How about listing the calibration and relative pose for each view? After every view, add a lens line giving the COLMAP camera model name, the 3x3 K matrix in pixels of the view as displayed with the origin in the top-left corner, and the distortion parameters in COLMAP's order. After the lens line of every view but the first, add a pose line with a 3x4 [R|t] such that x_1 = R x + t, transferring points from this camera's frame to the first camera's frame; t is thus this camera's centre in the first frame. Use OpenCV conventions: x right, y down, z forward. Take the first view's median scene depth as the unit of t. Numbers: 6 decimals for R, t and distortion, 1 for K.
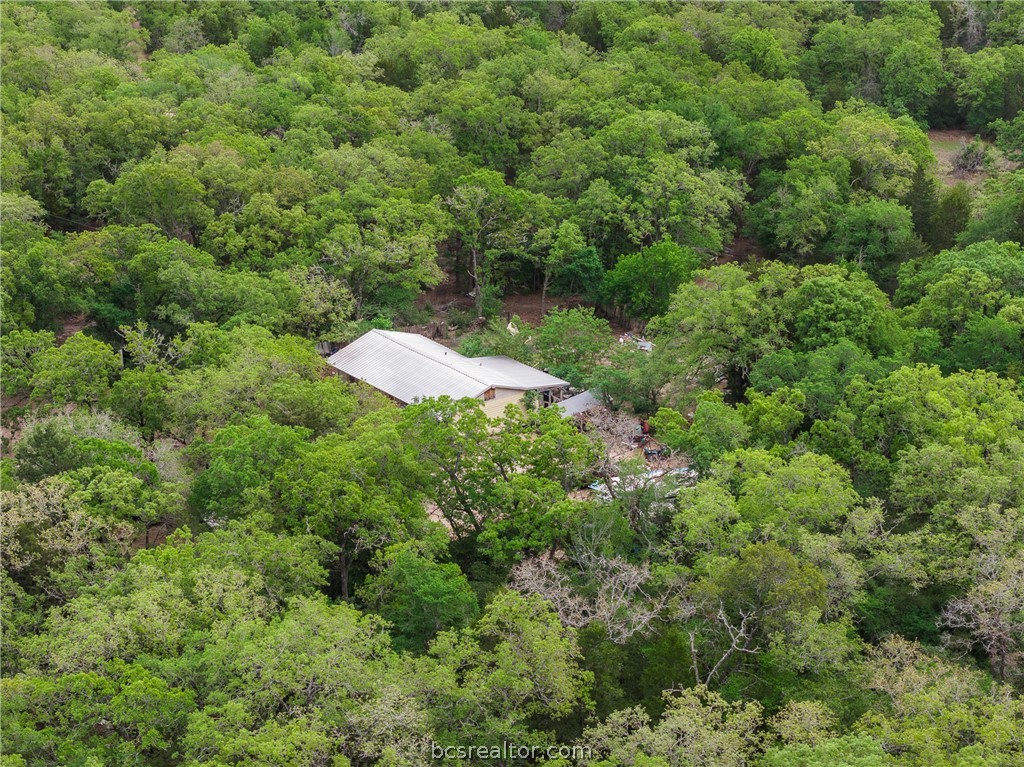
lens RADIAL K [[2041.5, 0, 512.3], [0, 2041.5, 383.8], [0, 0, 1]] dist [-0.158400, 0.000000]
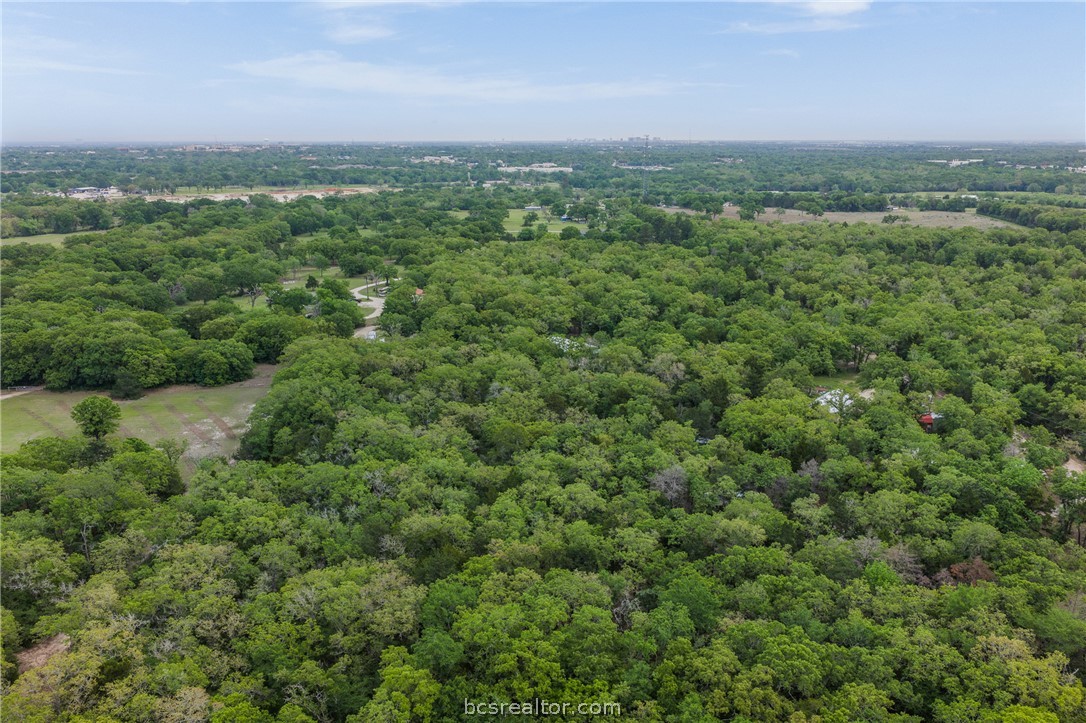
lens RADIAL K [[893.2, 0, 543.7], [0, 893.2, 357.5], [0, 0, 1]] dist [0.013747, -0.030971]
pose [[0.988383, 0.033514, -0.148246, 0.168356], [-0.049625, 0.993089, -0.106356, 0.193770], [0.143657, 0.112477, 0.983215, -0.712562]]
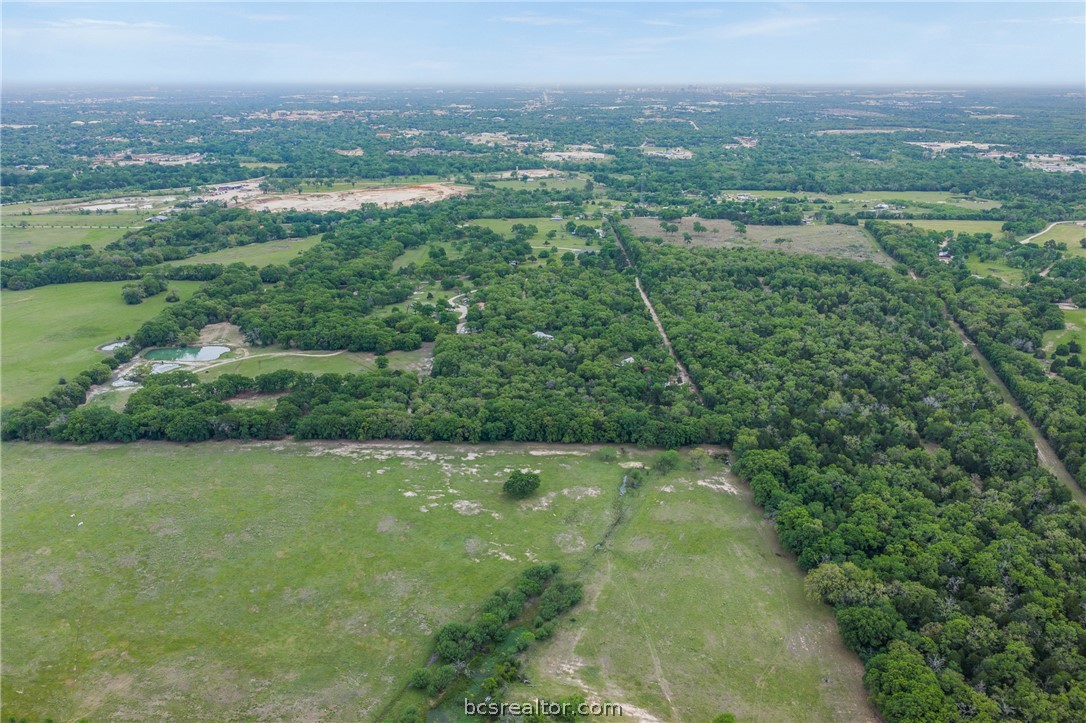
lens RADIAL K [[893.2, 0, 543.6], [0, 893.2, 364.4], [0, 0, 1]] dist [0.013747, -0.030971]
pose [[0.977101, 0.065371, -0.202487, 0.798041], [-0.072840, 0.996903, -0.029648, 0.243446], [0.199922, 0.043718, 0.978836, -3.045216]]
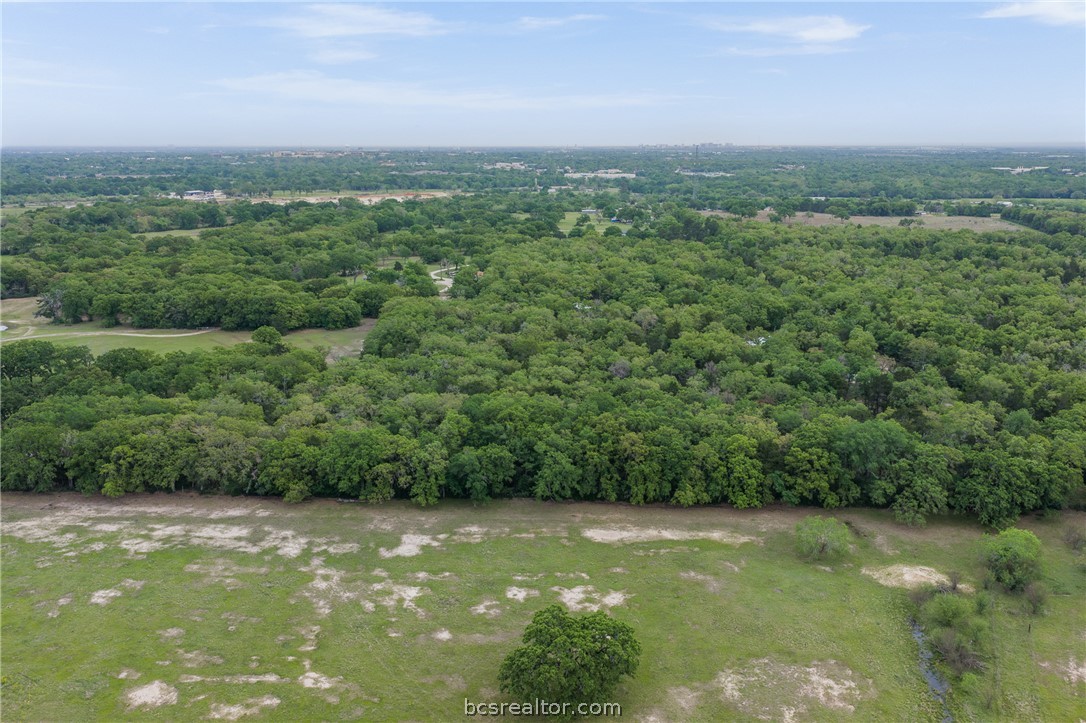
lens RADIAL K [[893.2, 0, 543.9], [0, 893.2, 360.1], [0, 0, 1]] dist [0.013747, -0.030971]
pose [[0.973101, 0.051681, -0.224506, 0.367697], [-0.076690, 0.991601, -0.104140, 0.358170], [0.217238, 0.118556, 0.968892, -1.249588]]
